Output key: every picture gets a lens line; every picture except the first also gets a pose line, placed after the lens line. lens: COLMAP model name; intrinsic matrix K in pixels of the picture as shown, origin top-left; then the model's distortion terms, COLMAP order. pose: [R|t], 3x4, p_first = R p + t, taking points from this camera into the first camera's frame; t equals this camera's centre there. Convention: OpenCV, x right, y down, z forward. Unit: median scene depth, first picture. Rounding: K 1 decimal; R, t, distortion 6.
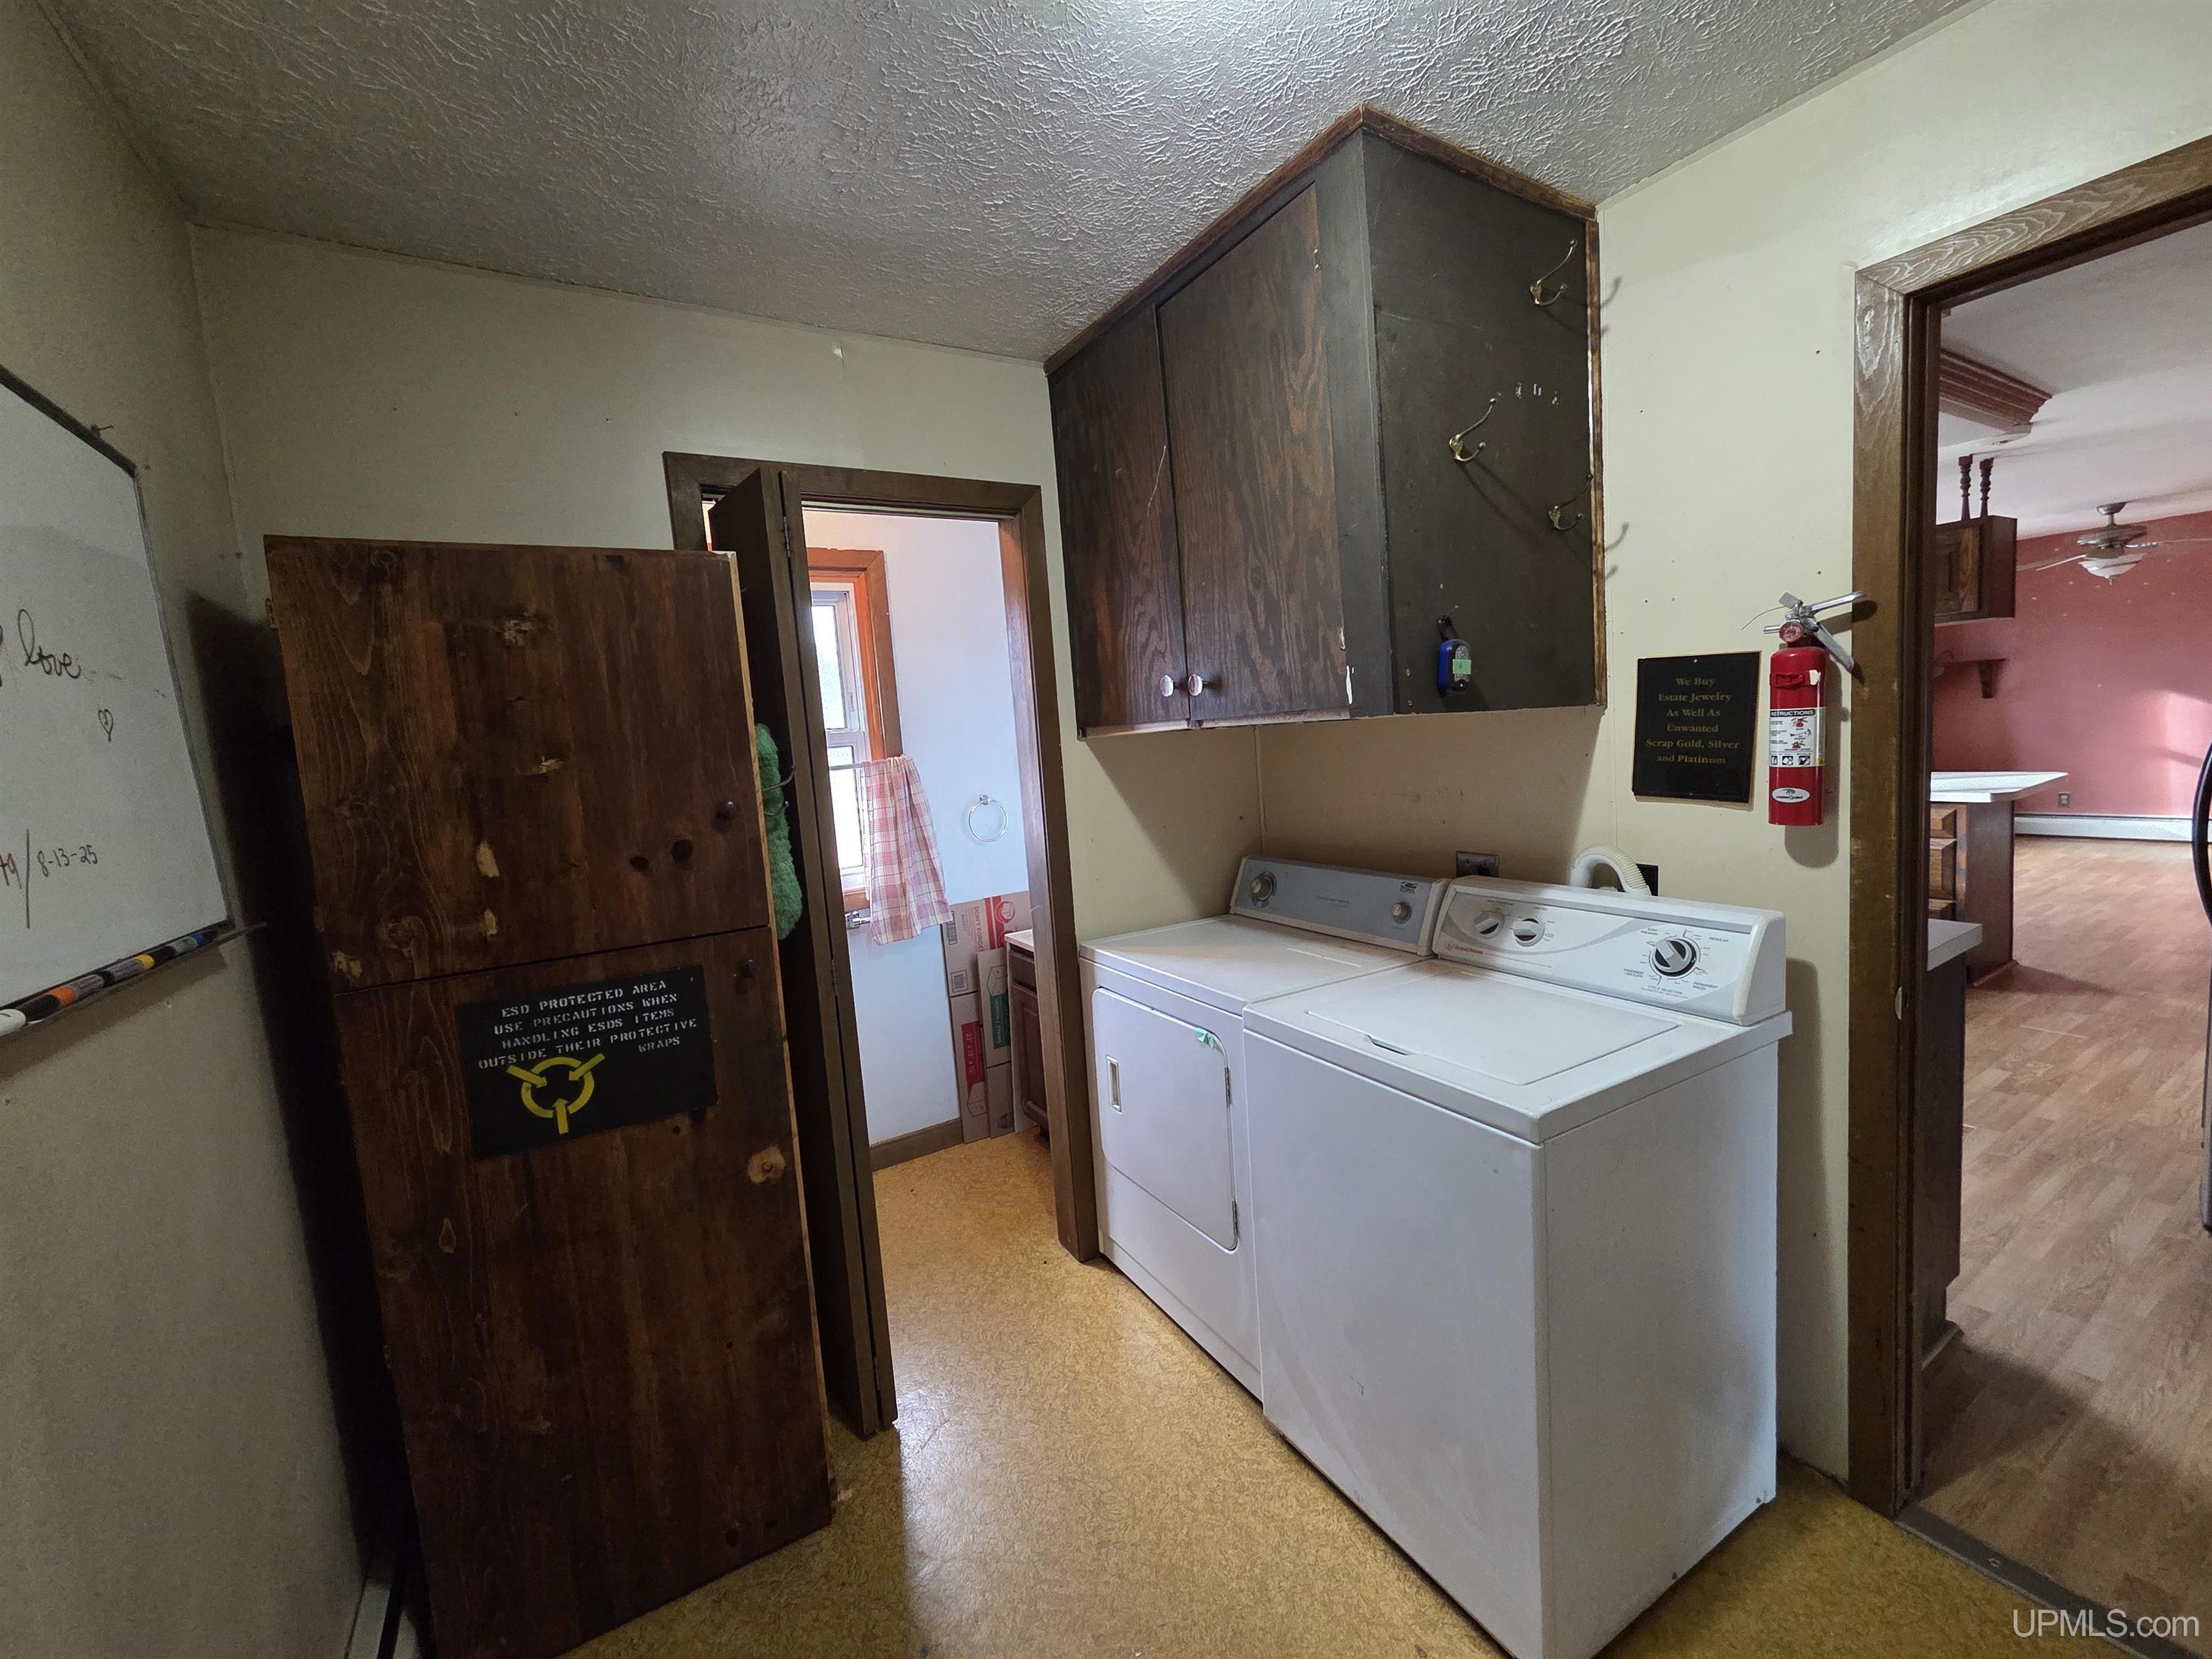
lens RADIAL K [[906.6, 0, 1118.4], [0, 906.6, 828.3], [0, 0, 1]] dist [0.006032, -0.000441]
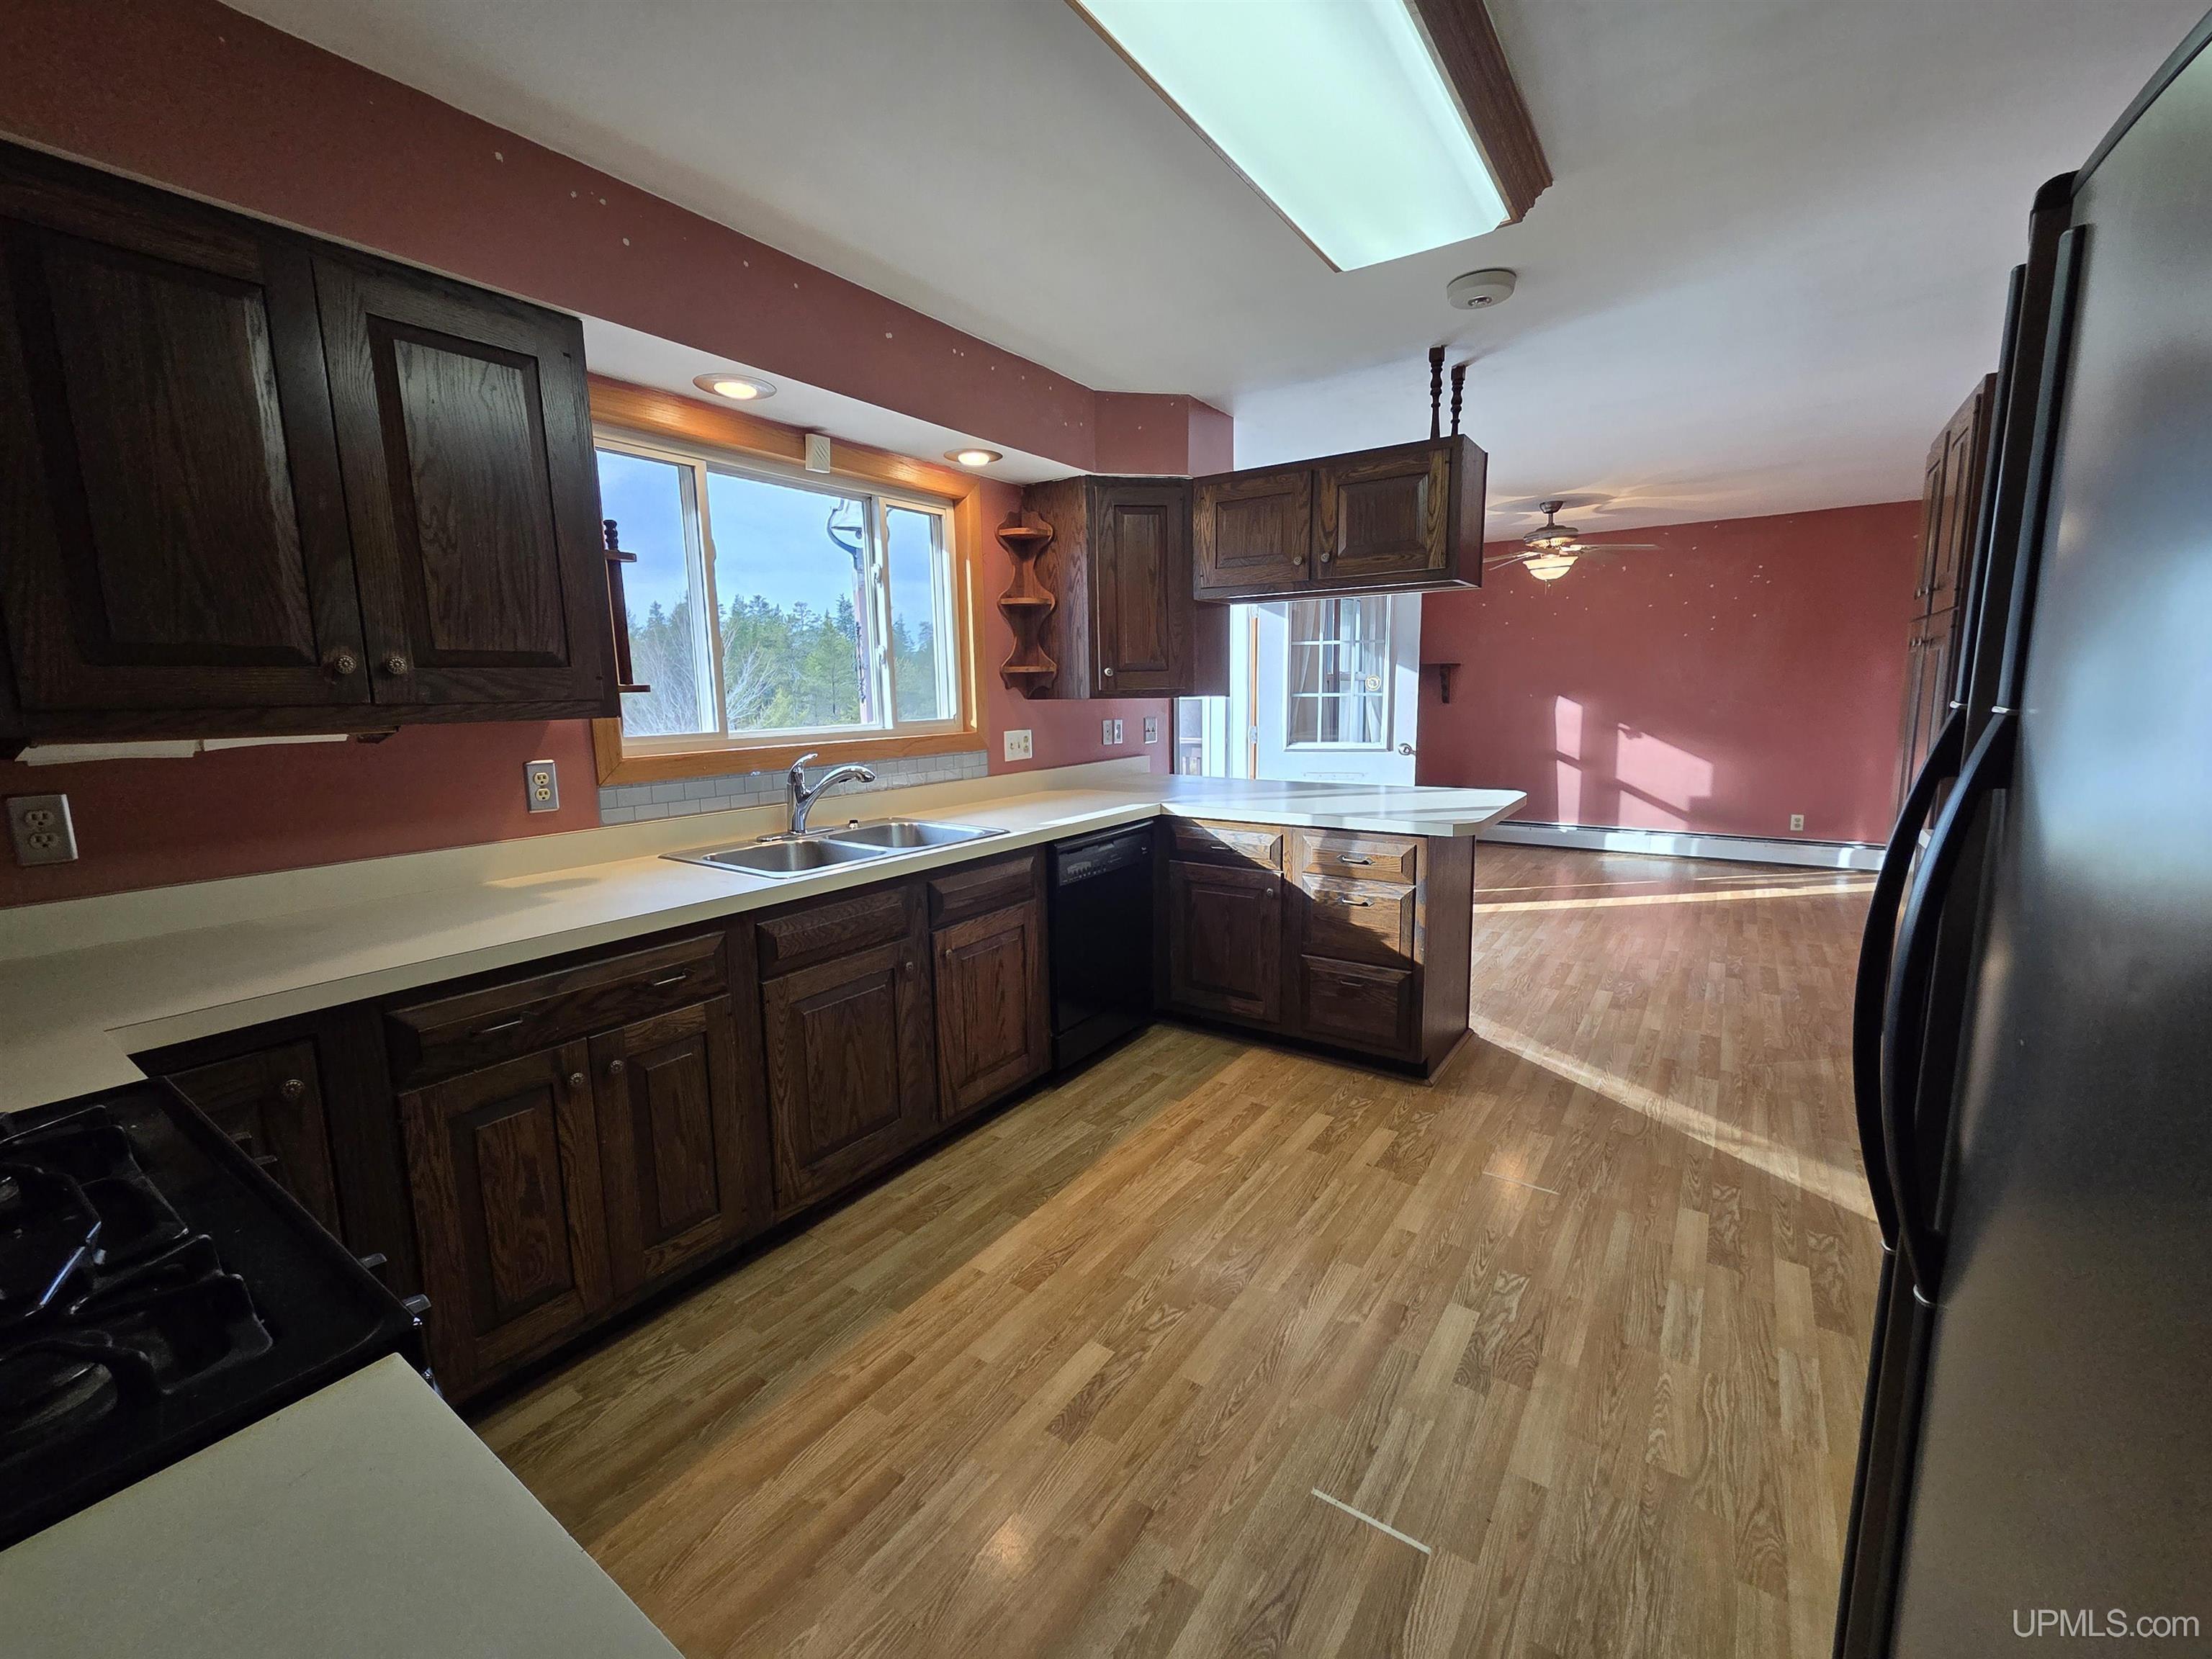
lens RADIAL K [[906.6, 0, 1100.5], [0, 906.6, 820.3], [0, 0, 1]] dist [0.006032, -0.000441]
pose [[0.919025, 0.006156, 0.394150, 0.413134], [-0.013997, 0.999757, 0.017020, -0.049369], [-0.393950, -0.021159, 0.918888, 0.446442]]
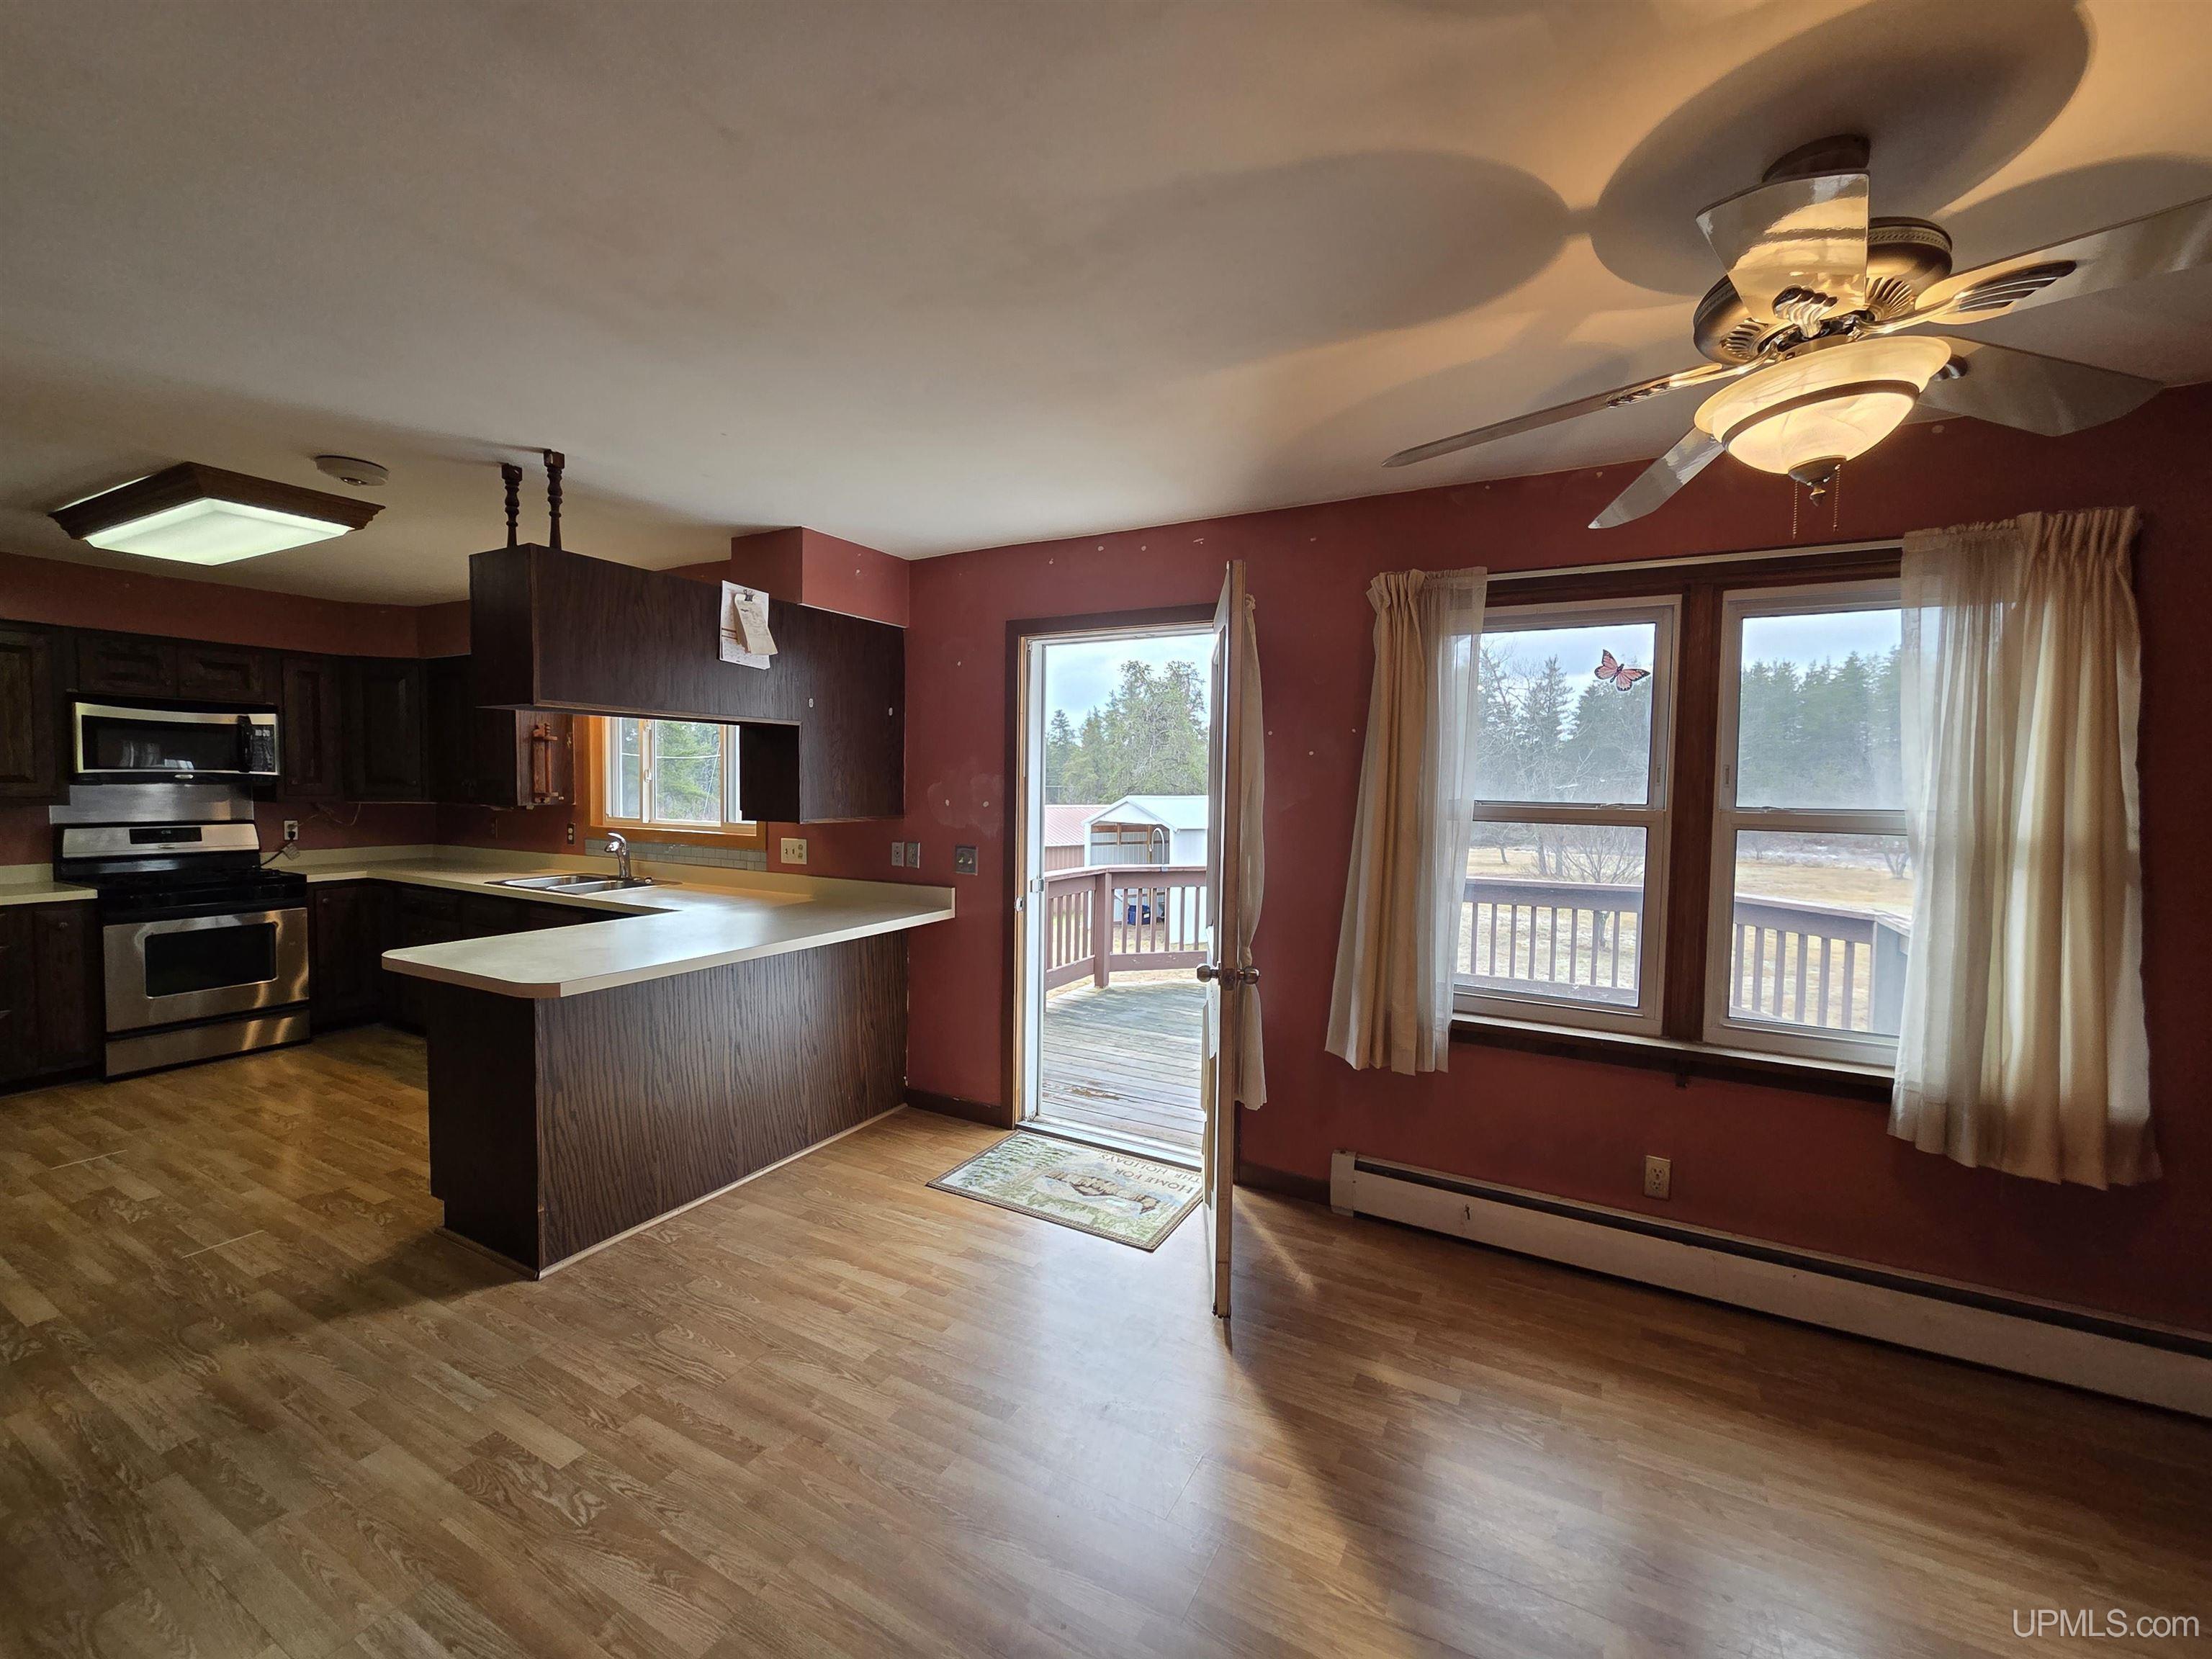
lens RADIAL K [[906.6, 0, 1097.2], [0, 906.6, 822.2], [0, 0, 1]] dist [0.006032, -0.000441]
pose [[0.481341, 0.124979, -0.867578, 1.788925], [-0.144987, 0.987501, 0.061814, -0.259233], [0.864459, 0.096034, 0.493445, 1.085960]]
